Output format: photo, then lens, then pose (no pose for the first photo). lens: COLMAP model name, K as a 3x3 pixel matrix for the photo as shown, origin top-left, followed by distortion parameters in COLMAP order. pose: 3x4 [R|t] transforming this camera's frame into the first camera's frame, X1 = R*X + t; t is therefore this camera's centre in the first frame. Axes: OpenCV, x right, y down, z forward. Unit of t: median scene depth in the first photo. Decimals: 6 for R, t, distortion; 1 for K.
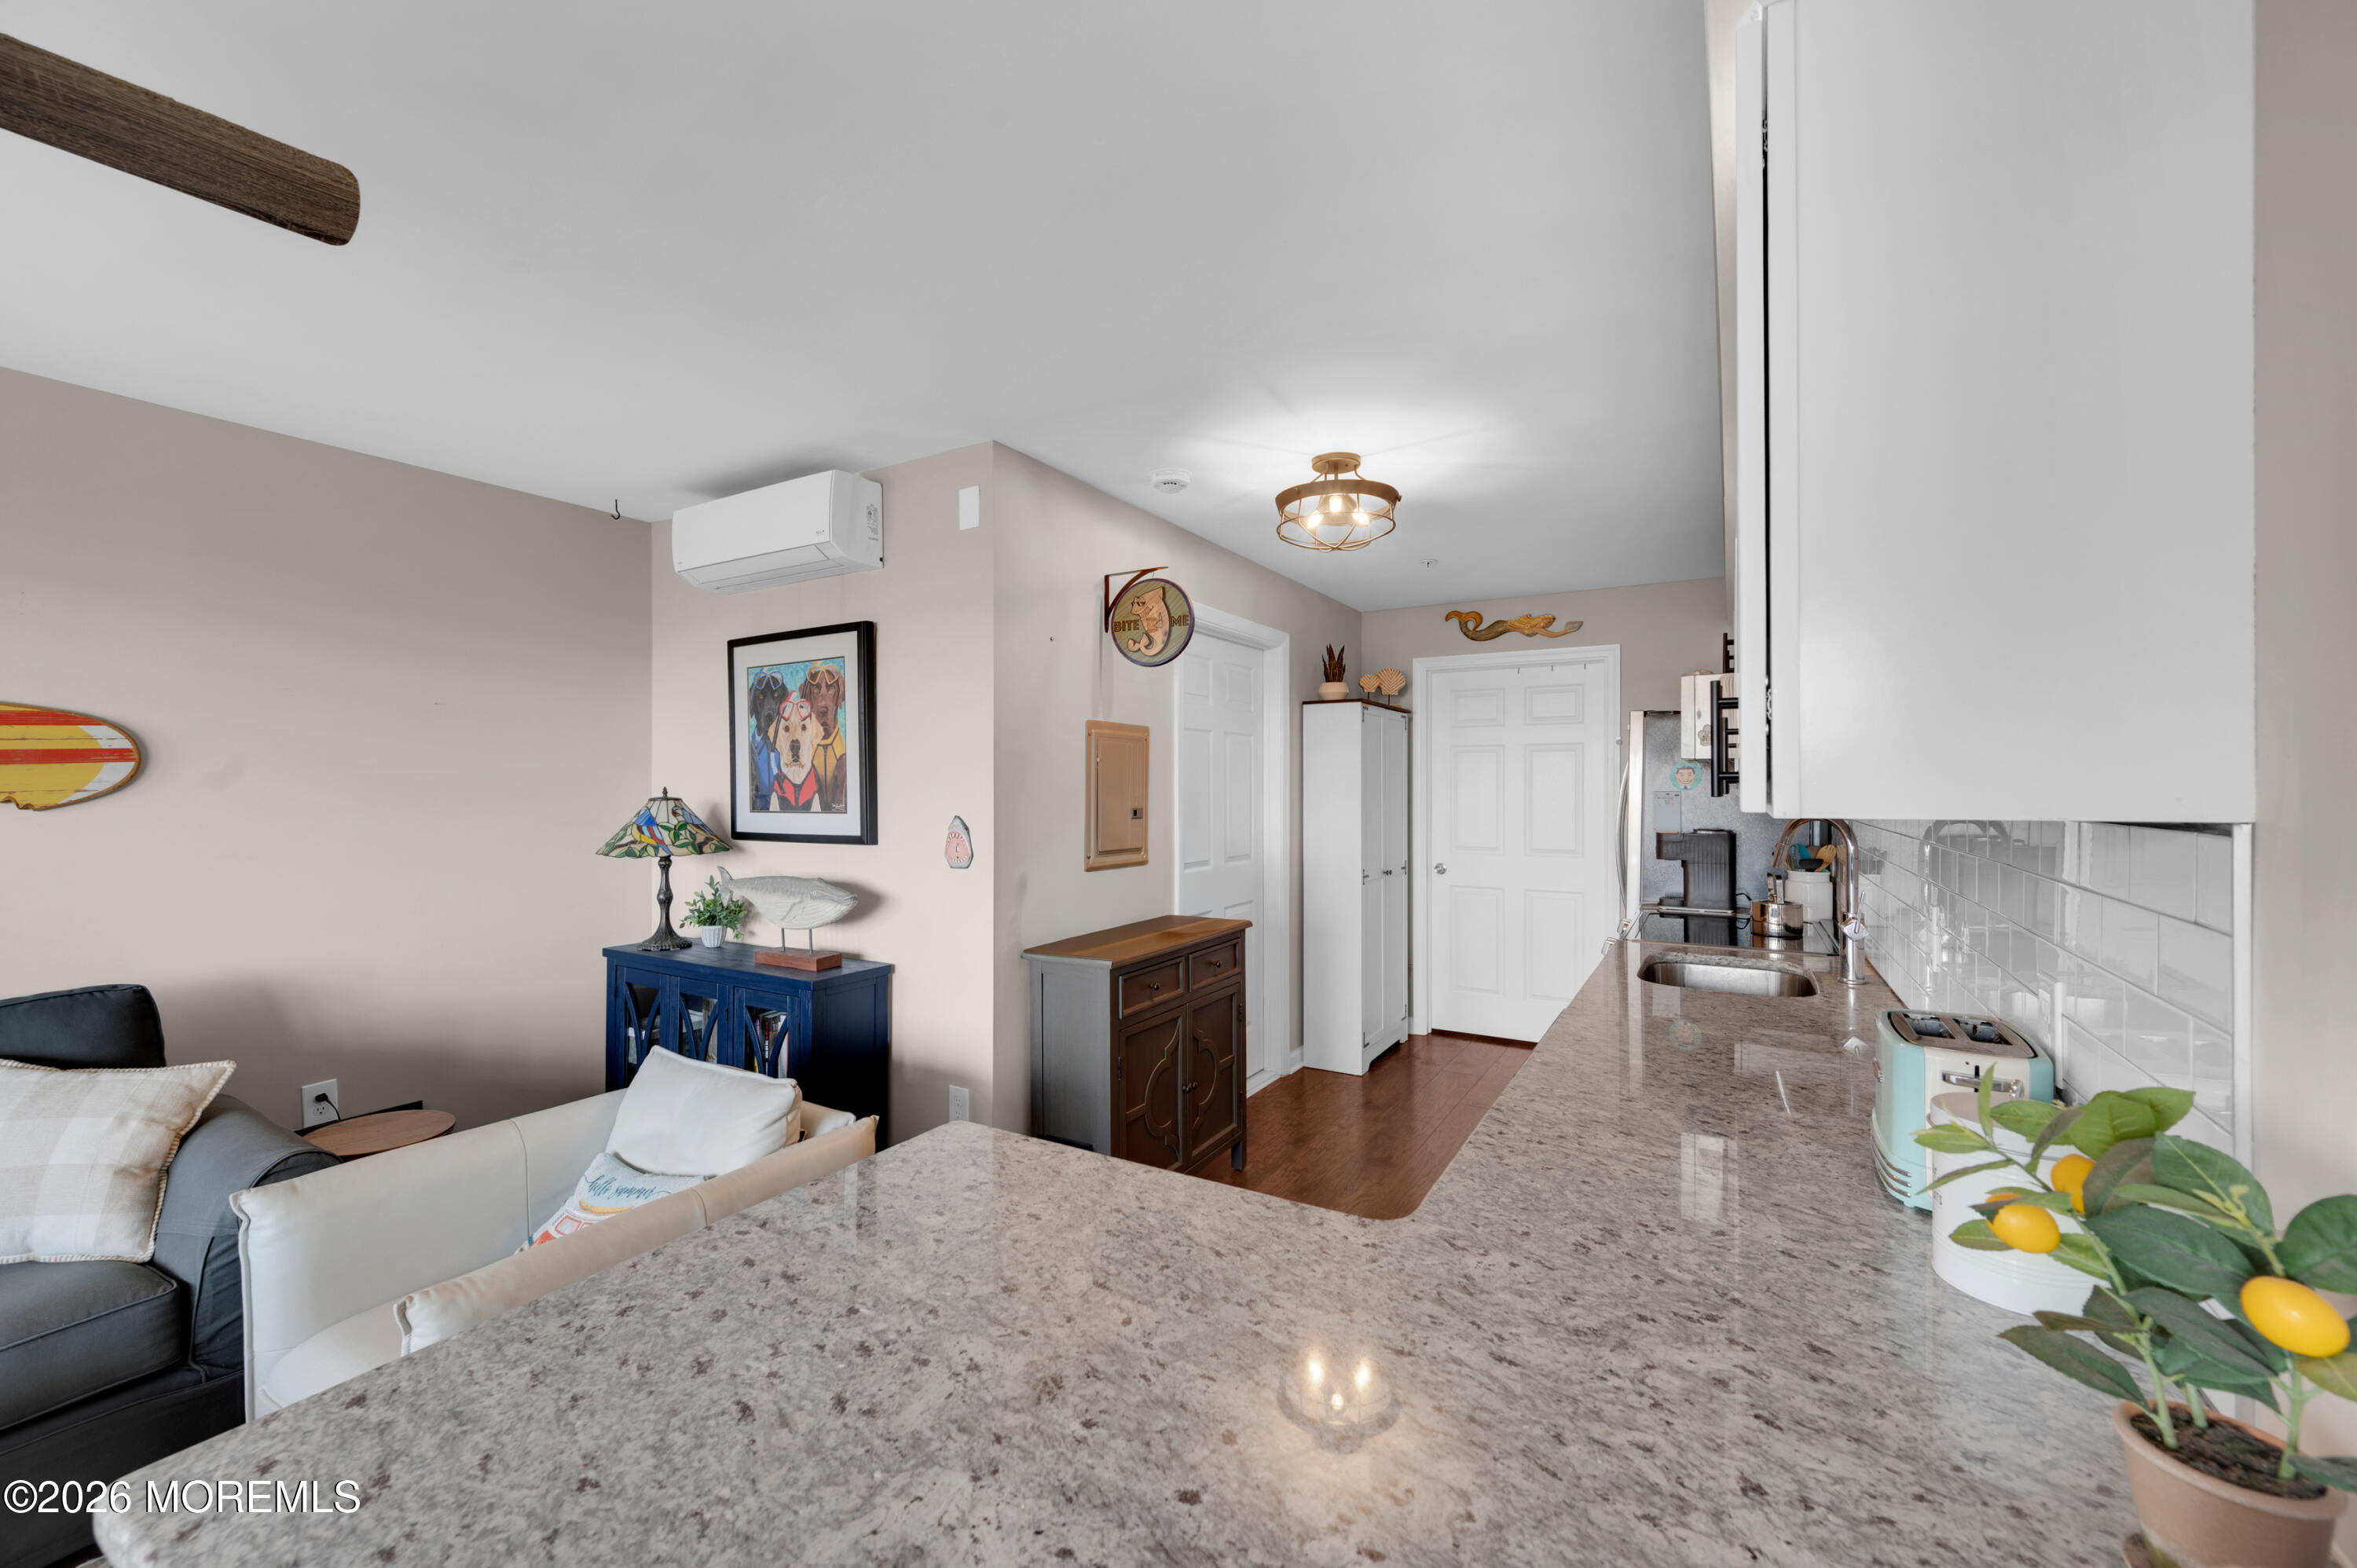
lens RADIAL K [[919.8, 0, 1178.5], [0, 919.8, 784.0], [0, 0, 1]] dist [-0.000281, 0.000103]
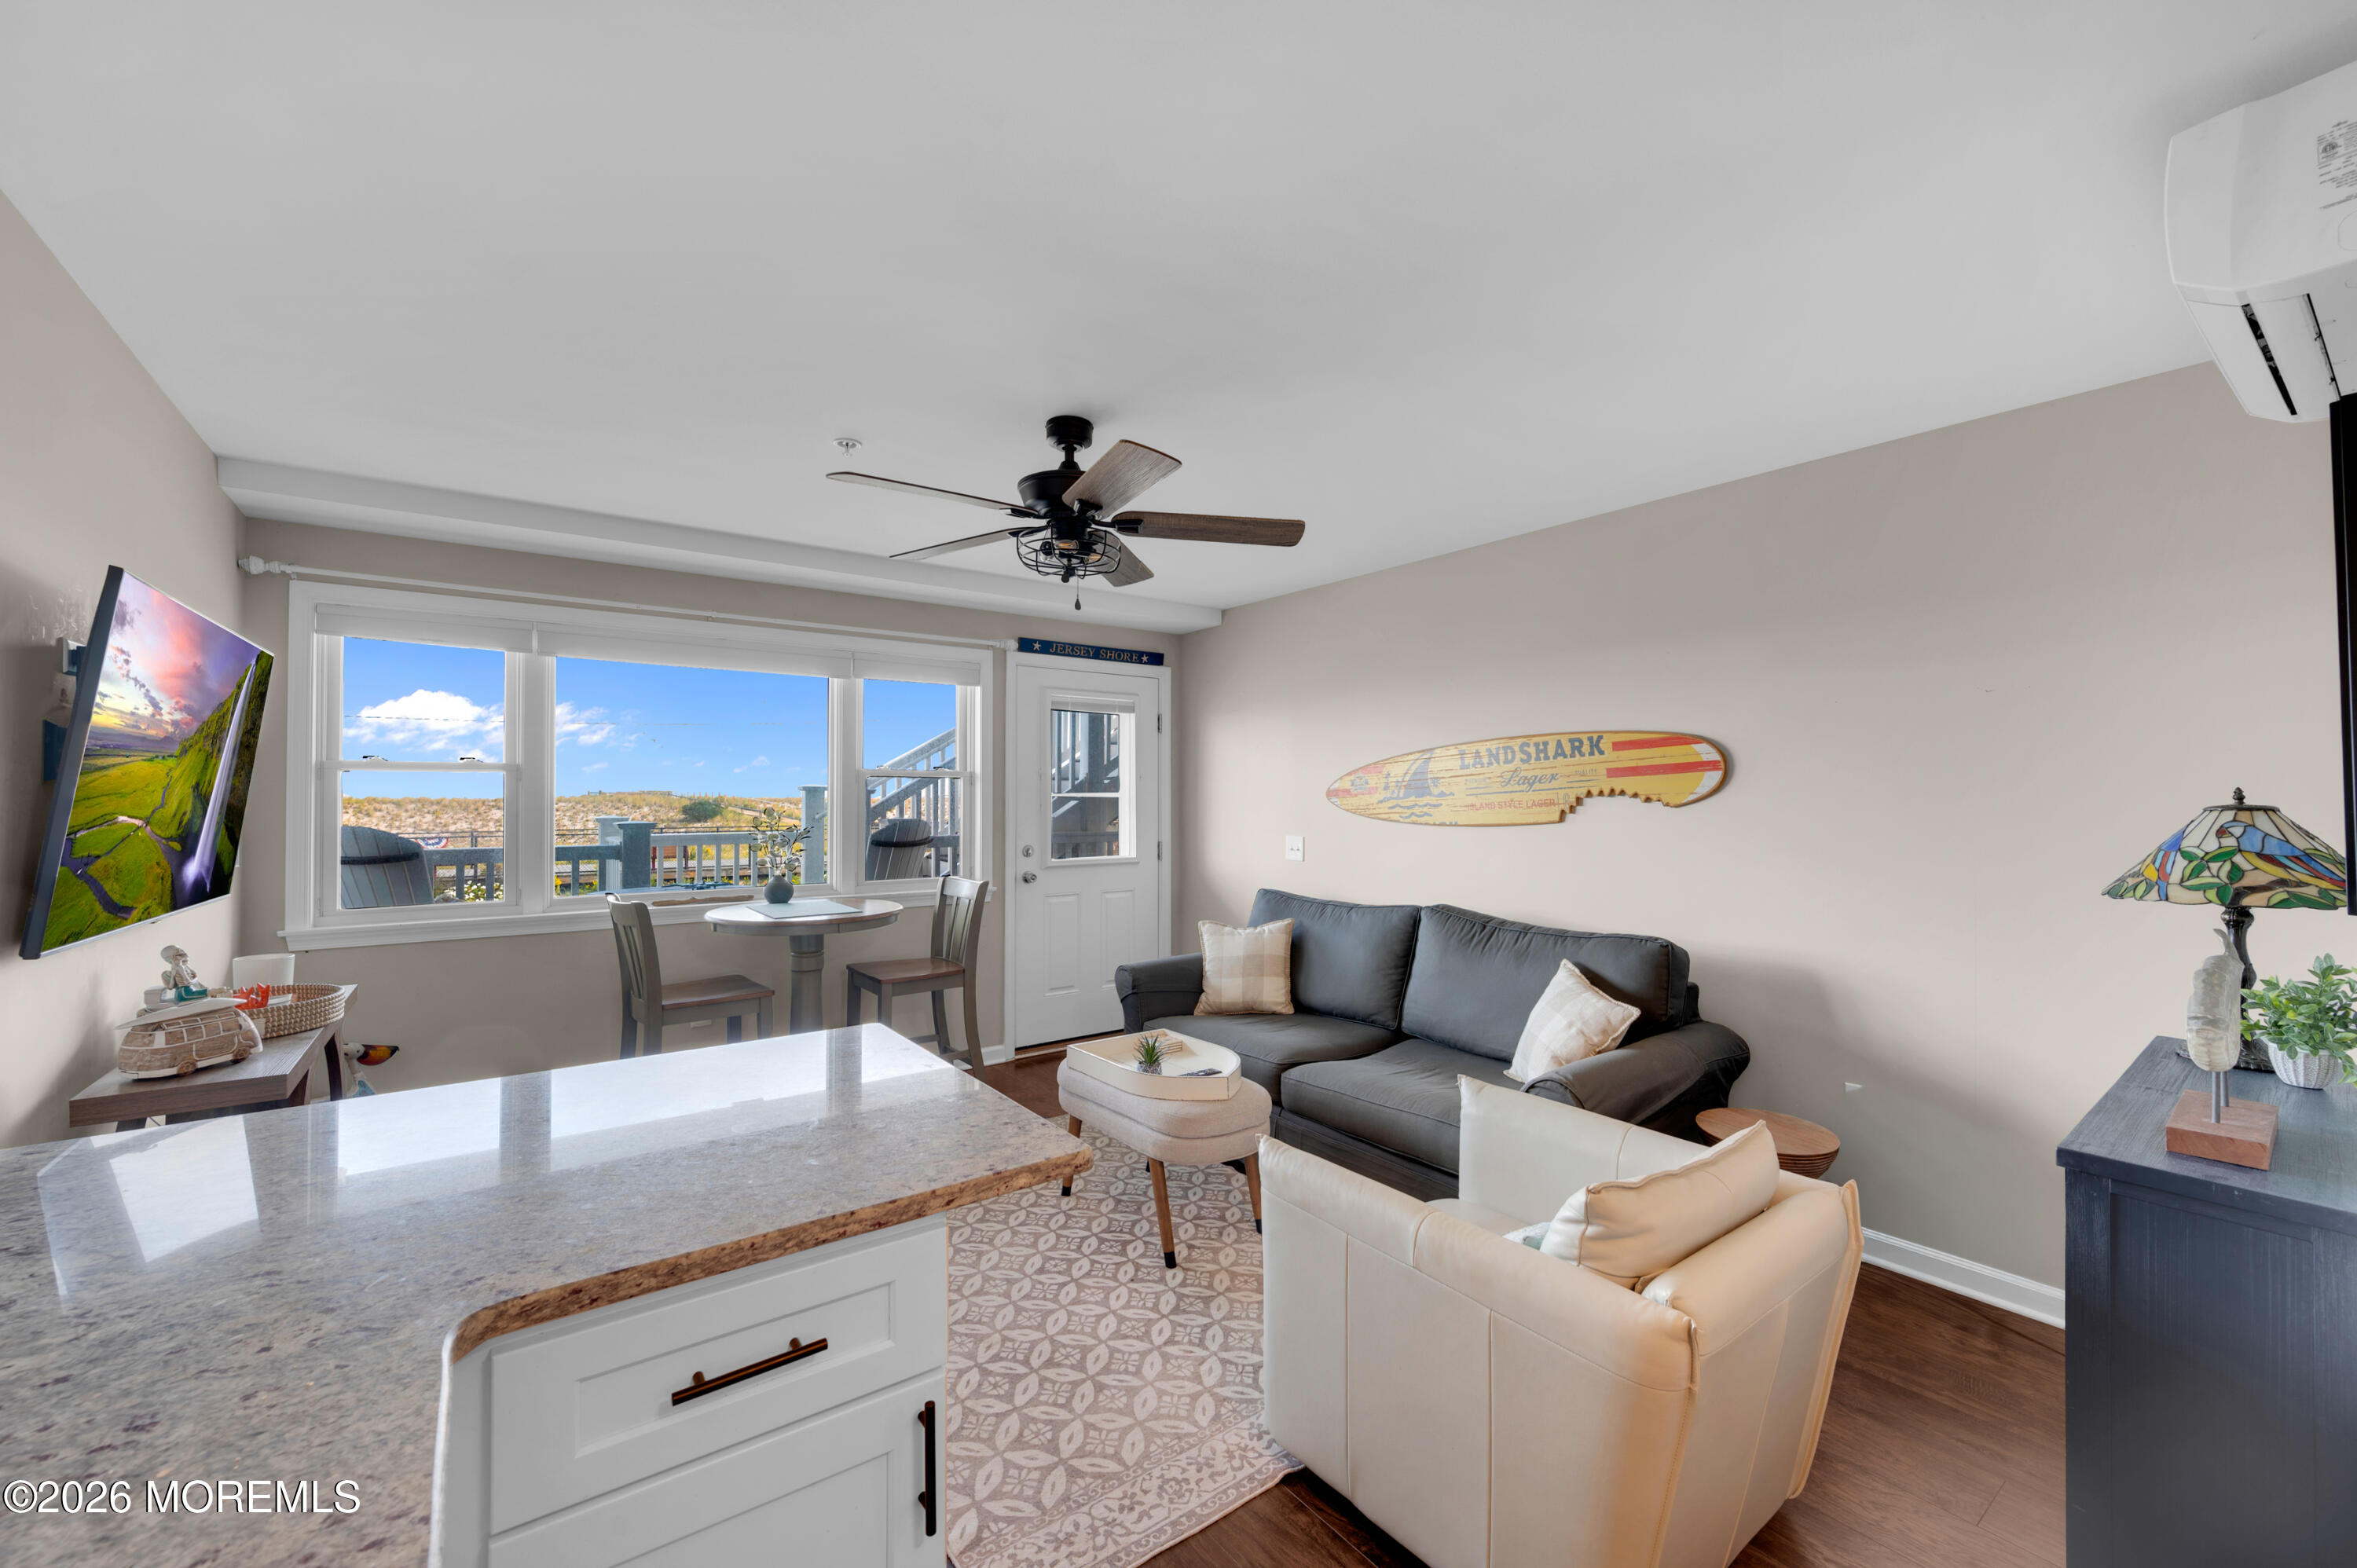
lens RADIAL K [[930.8, 0, 1191.2], [0, 930.8, 787.2], [0, 0, 1]] dist [0.001153, 0.000141]
pose [[-0.385333, -0.008934, -0.922734, 0.251122], [0.000703, 0.999950, -0.009975, 0.008785], [0.922777, -0.004492, -0.385307, 0.639857]]
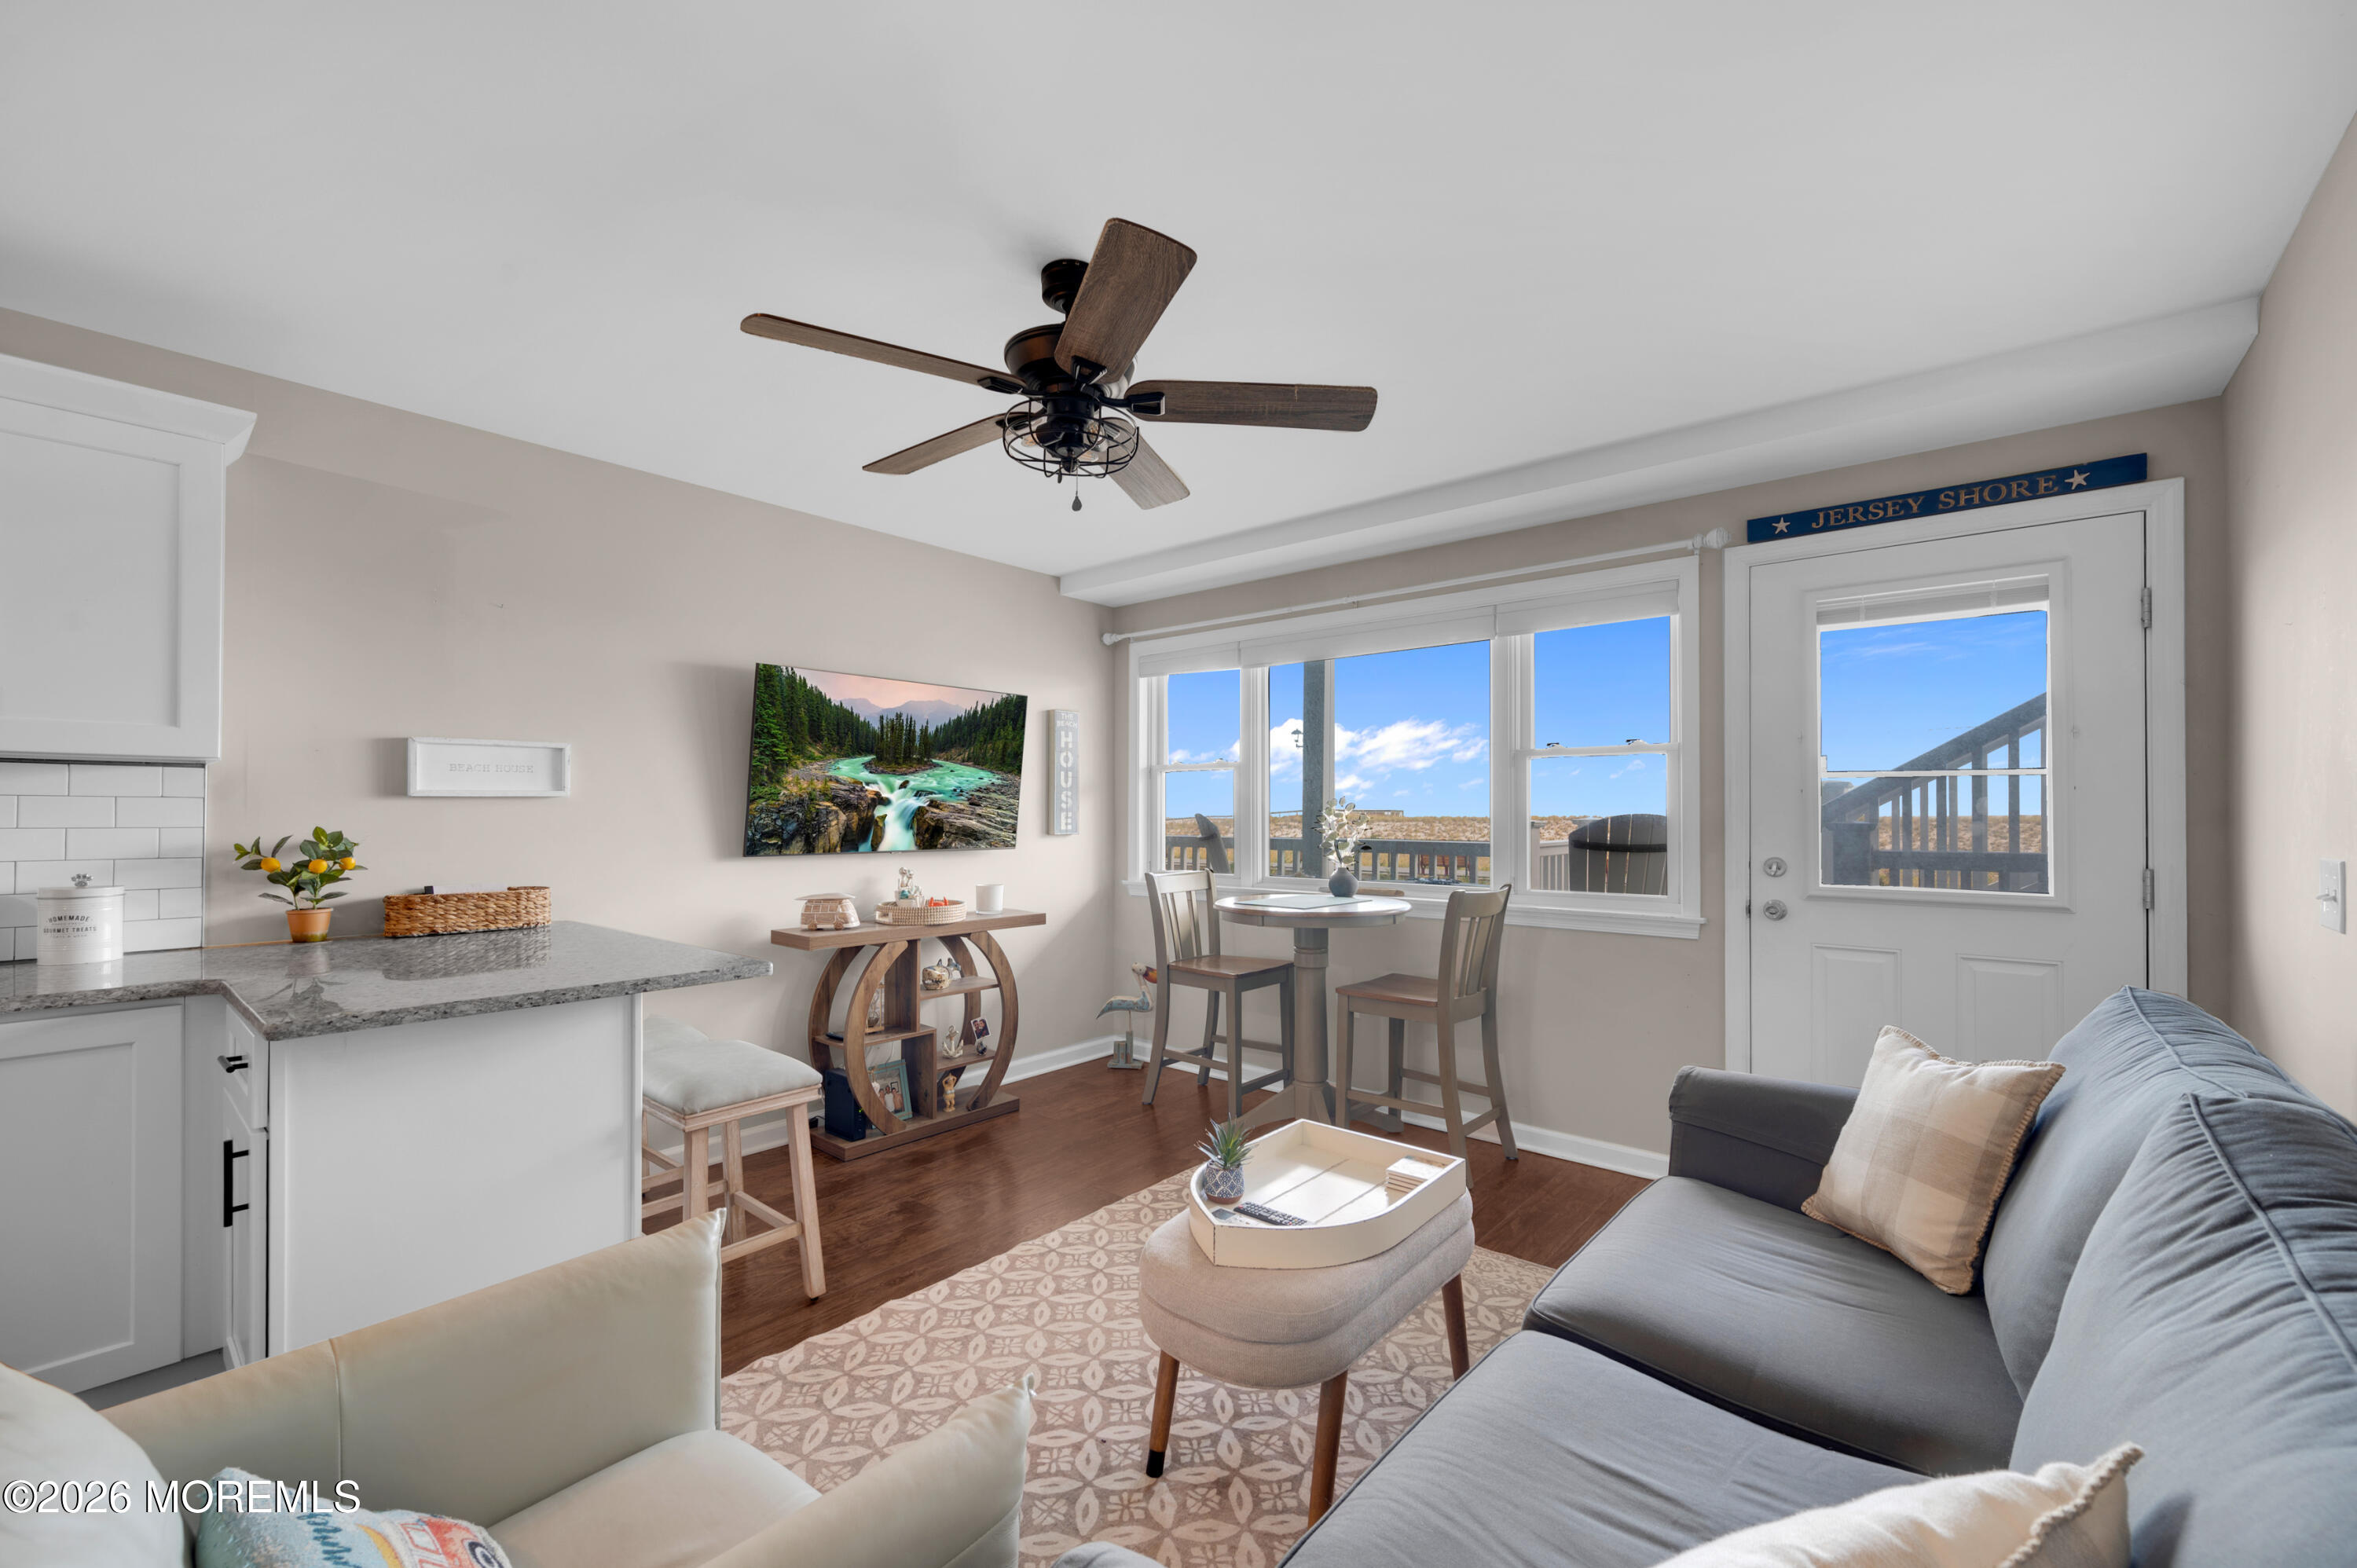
lens RADIAL K [[967.5, 0, 1184.8], [0, 967.5, 808.3], [0, 0, 1]] dist [-0.000761, -0.000090]
pose [[-0.985344, -0.000831, 0.170574, -0.666707], [-0.002195, 0.999967, -0.007812, 0.049797], [-0.170562, -0.008072, -0.985314, 0.862507]]
